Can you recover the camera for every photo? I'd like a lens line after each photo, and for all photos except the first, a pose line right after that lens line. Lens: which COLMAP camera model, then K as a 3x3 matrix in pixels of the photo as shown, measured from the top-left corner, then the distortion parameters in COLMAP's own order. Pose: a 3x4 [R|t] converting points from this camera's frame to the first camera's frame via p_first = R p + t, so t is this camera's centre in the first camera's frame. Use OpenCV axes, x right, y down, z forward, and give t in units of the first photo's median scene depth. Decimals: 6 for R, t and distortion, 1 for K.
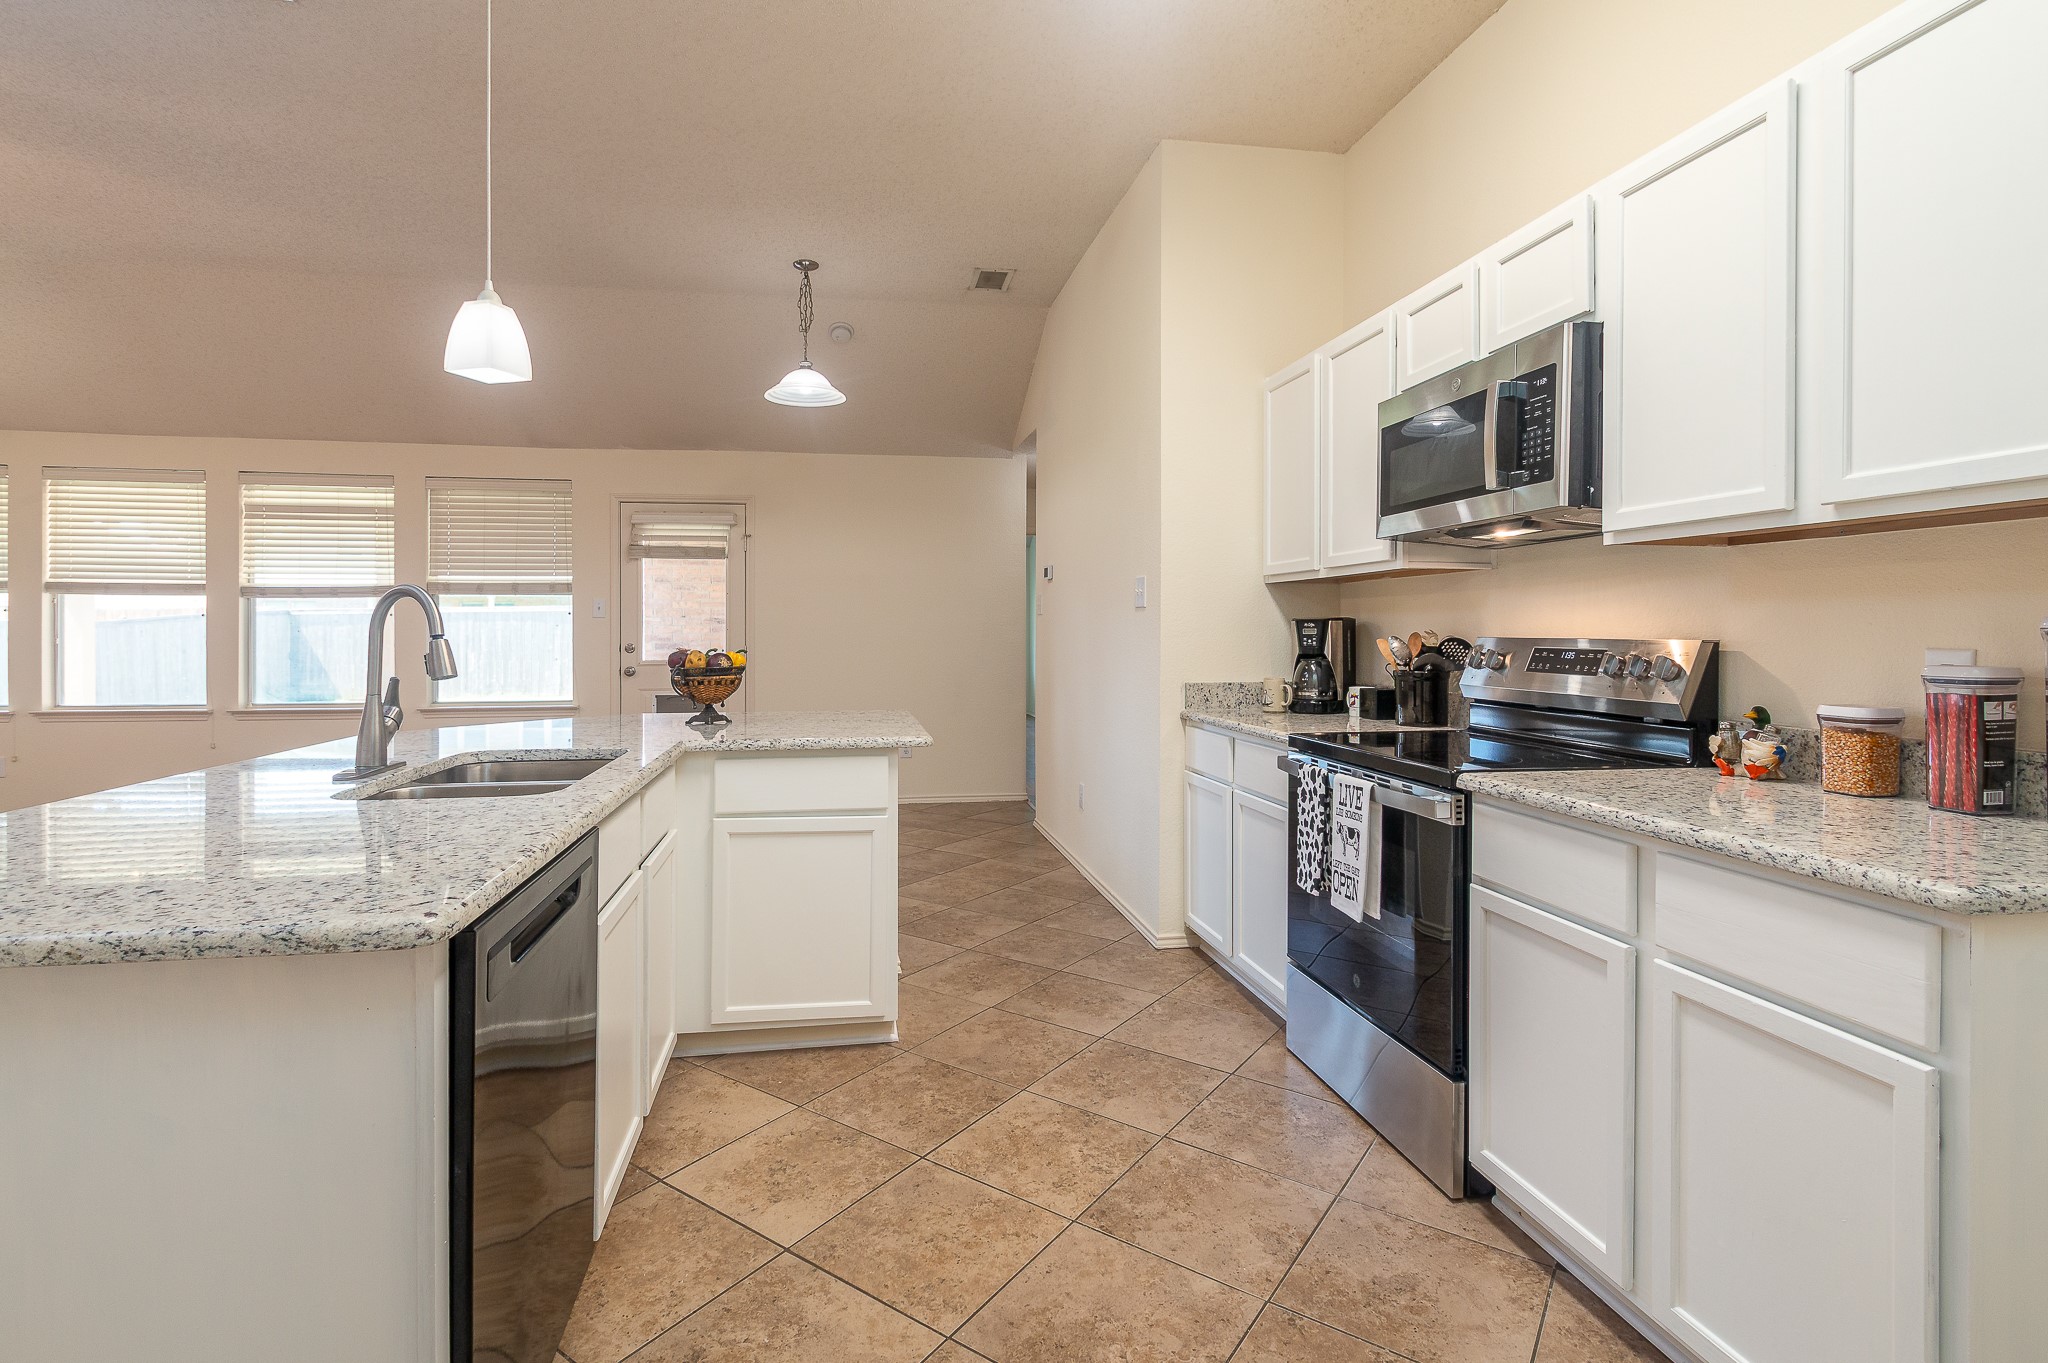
lens RADIAL K [[982.2, 0, 982.2], [0, 982.2, 635.0], [0, 0, 1]] dist [0.001766, 0.000227]
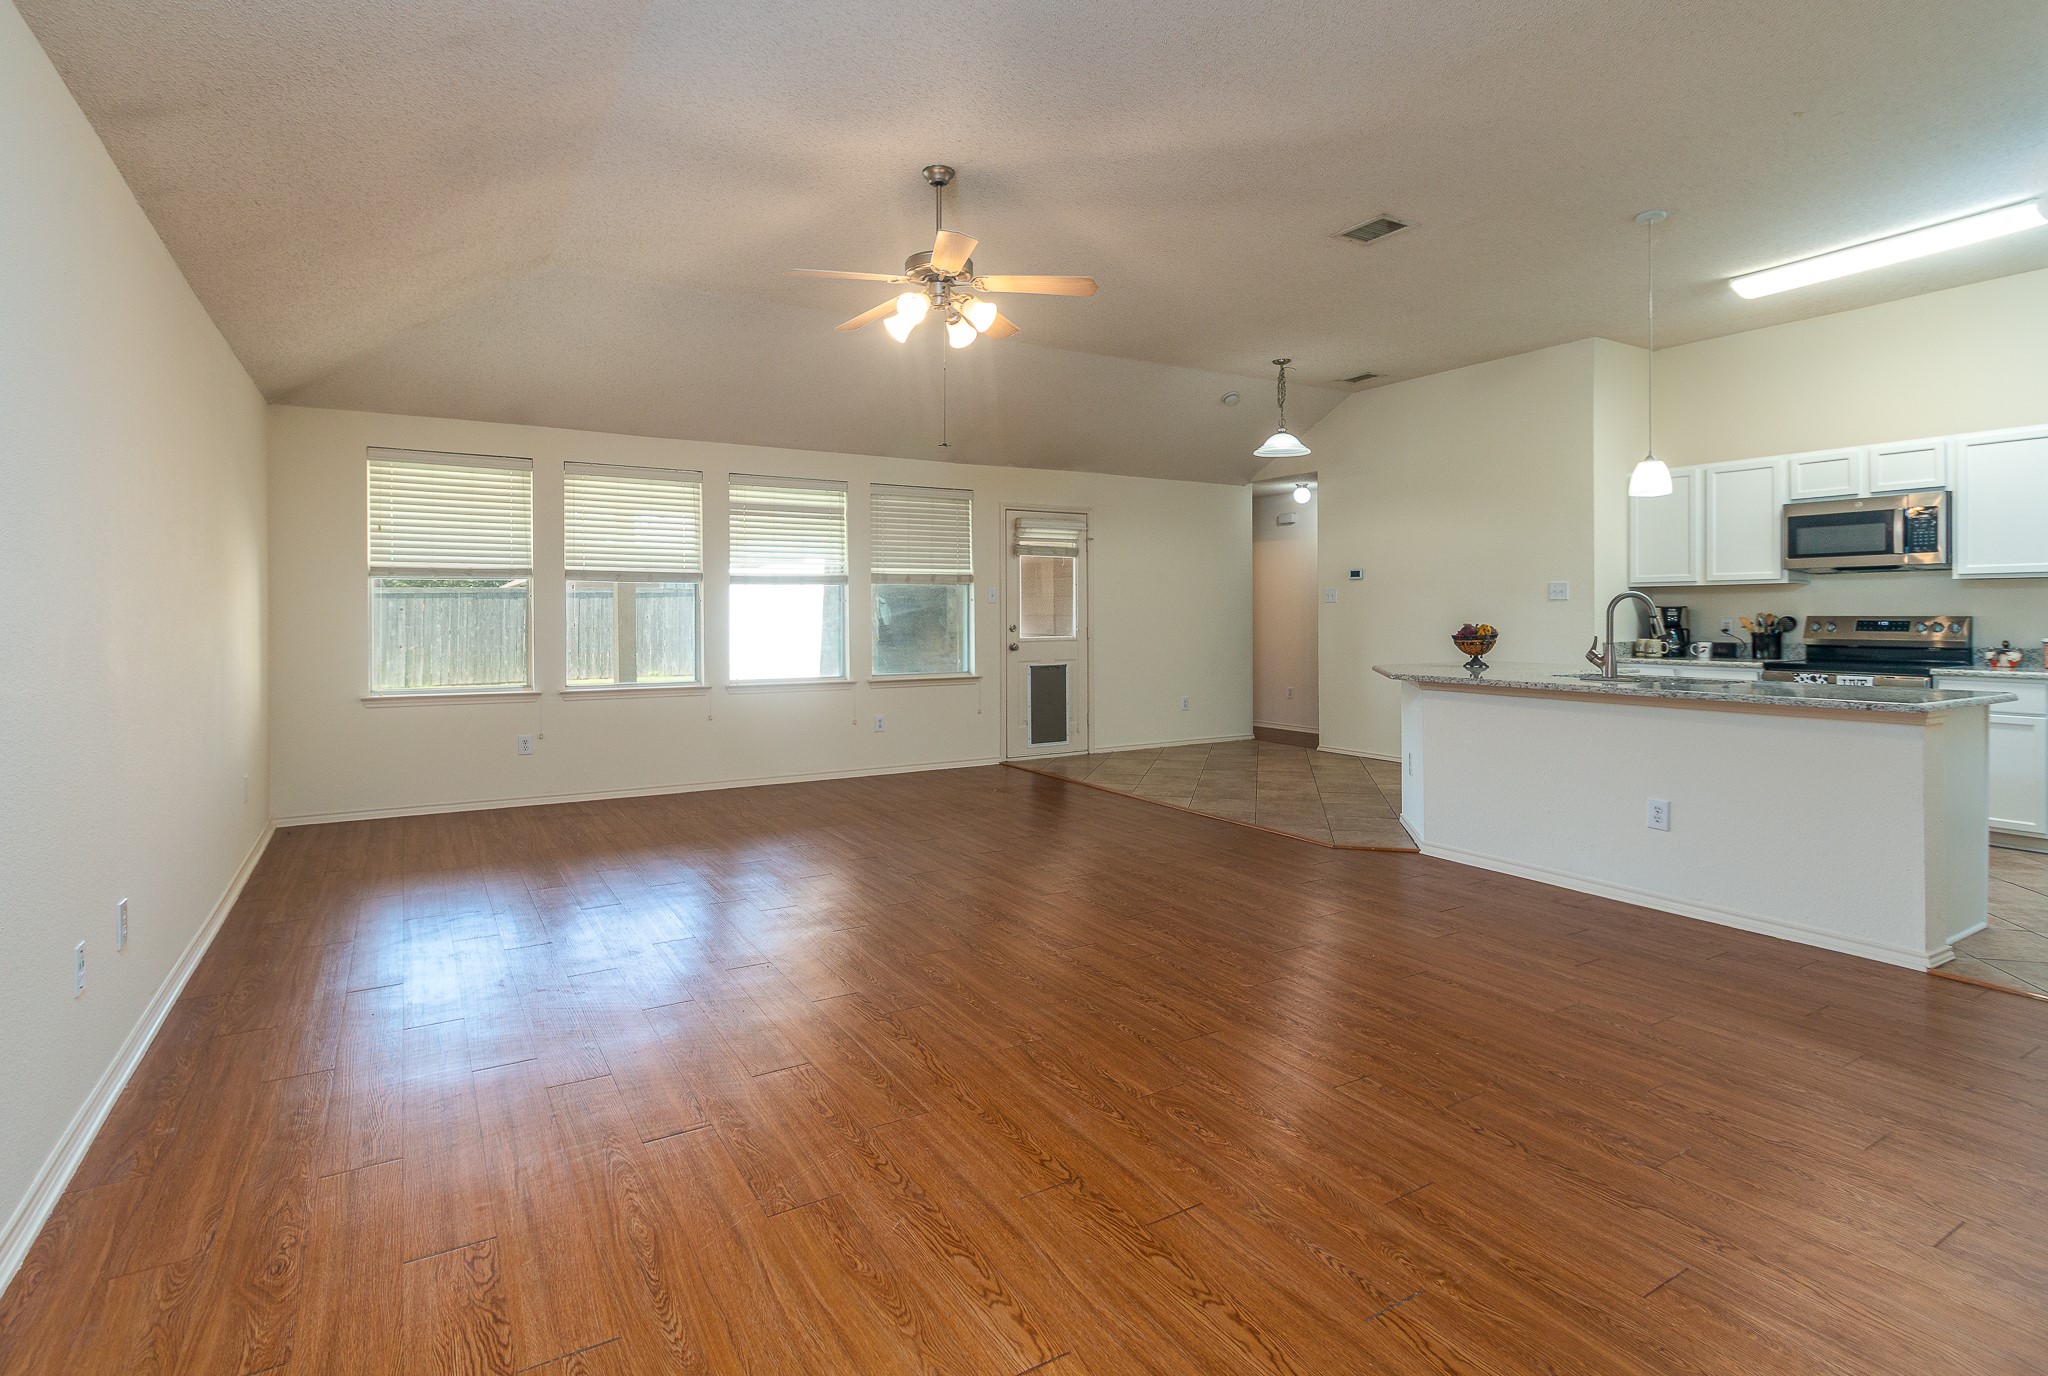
lens RADIAL K [[1003.1, 0, 983.1], [0, 1003.1, 617.4], [0, 0, 1]] dist [0.000383, -0.001634]
pose [[0.932871, -0.003595, 0.360191, -1.692262], [0.003627, 0.999993, 0.000587, -0.001854], [-0.360191, 0.000759, 0.932878, -0.330564]]
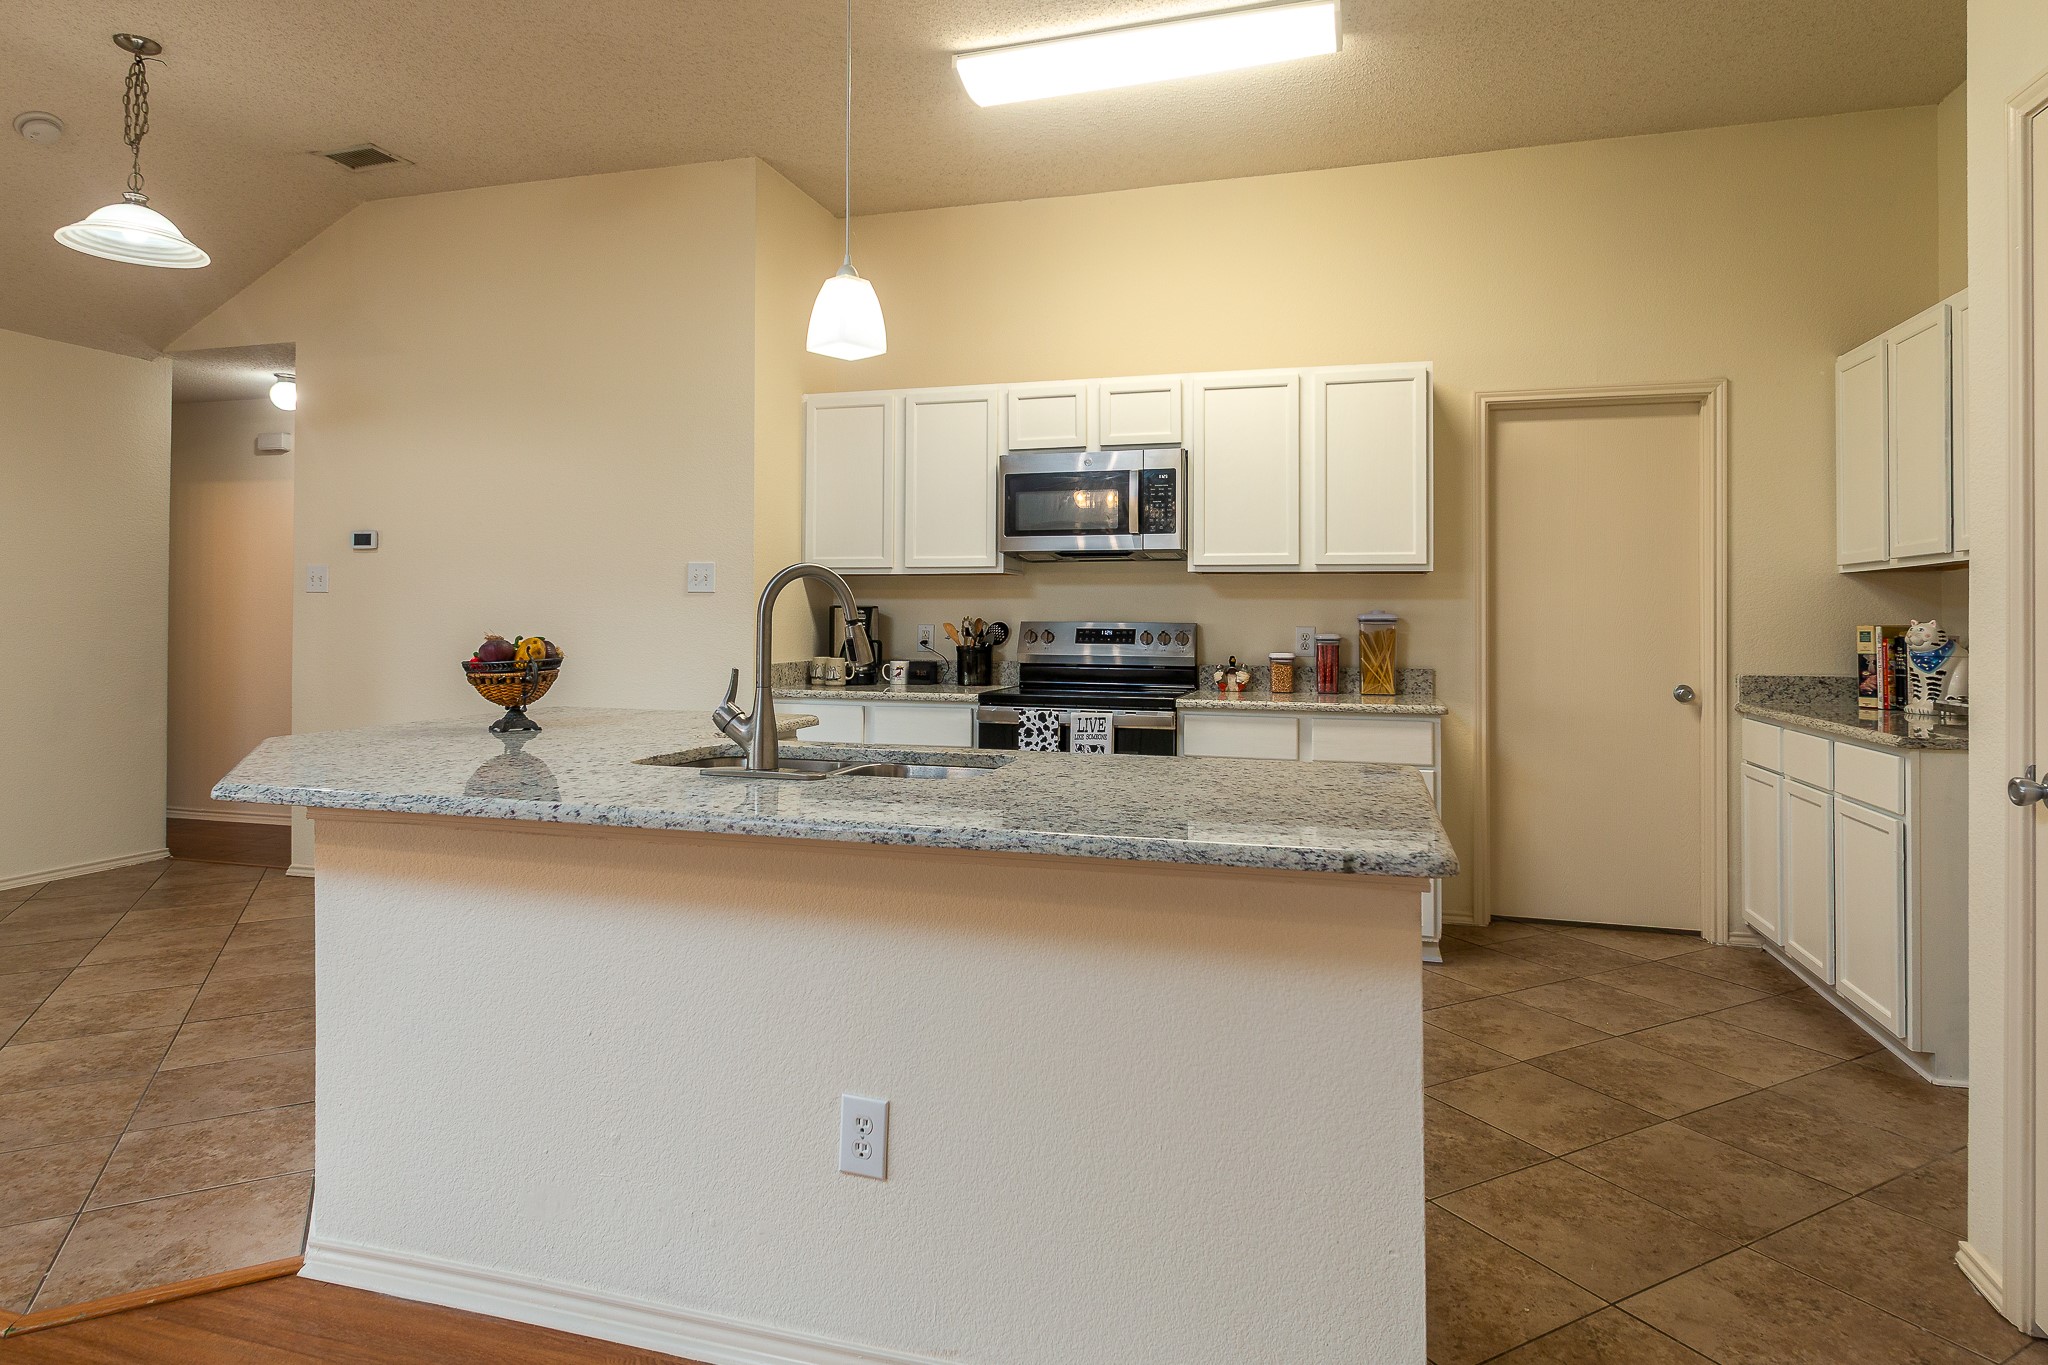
lens RADIAL K [[1161.3, 0, 1026.5], [0, 1161.3, 609.7], [0, 0, 1]] dist [0.001902, -0.001008]
pose [[0.422781, 0.009212, 0.906185, -0.935524], [-0.002410, 0.999956, -0.009041, -0.000061], [-0.906229, 0.001638, 0.422785, 0.226095]]
